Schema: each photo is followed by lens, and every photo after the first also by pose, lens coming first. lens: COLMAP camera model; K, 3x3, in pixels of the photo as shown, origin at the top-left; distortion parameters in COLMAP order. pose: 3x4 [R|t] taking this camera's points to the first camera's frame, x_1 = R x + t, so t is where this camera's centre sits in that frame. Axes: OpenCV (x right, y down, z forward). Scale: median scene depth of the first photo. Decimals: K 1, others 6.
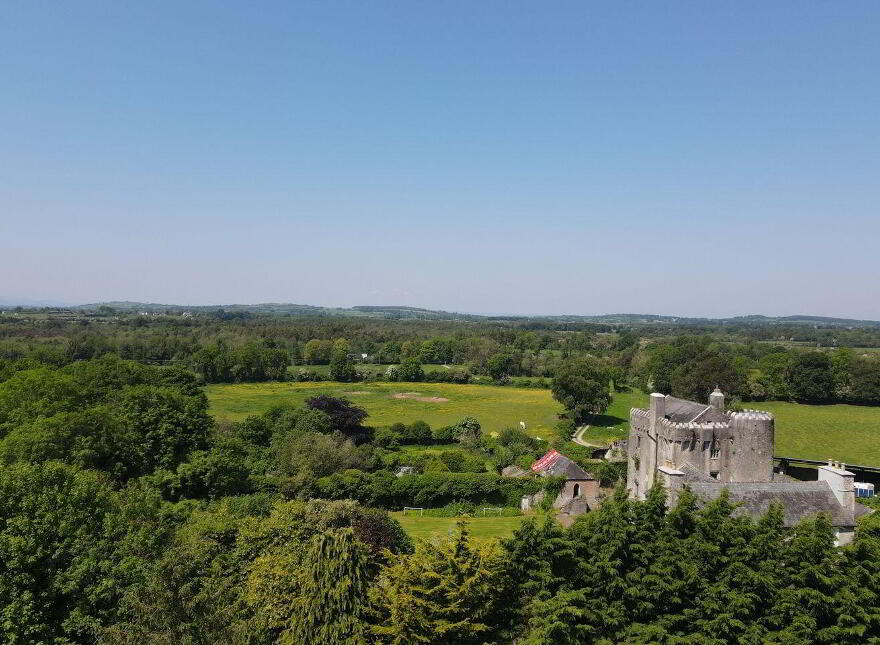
lens RADIAL K [[707.9, 0, 439.3], [0, 707.9, 335.3], [0, 0, 1]] dist [-0.002749, 0.050697]
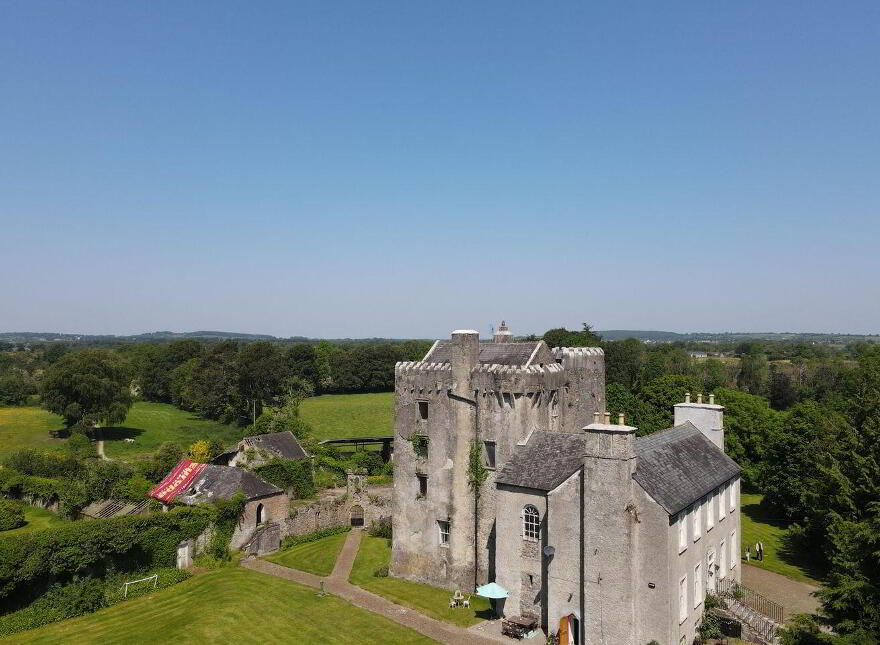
lens RADIAL K [[707.9, 0, 439.3], [0, 707.9, 335.3], [0, 0, 1]] dist [-0.002749, 0.050697]
pose [[0.698909, -0.019324, 0.714949, -0.137228], [0.037241, 0.999262, -0.009397, 0.073451], [-0.714240, 0.033193, 0.699113, 0.446695]]
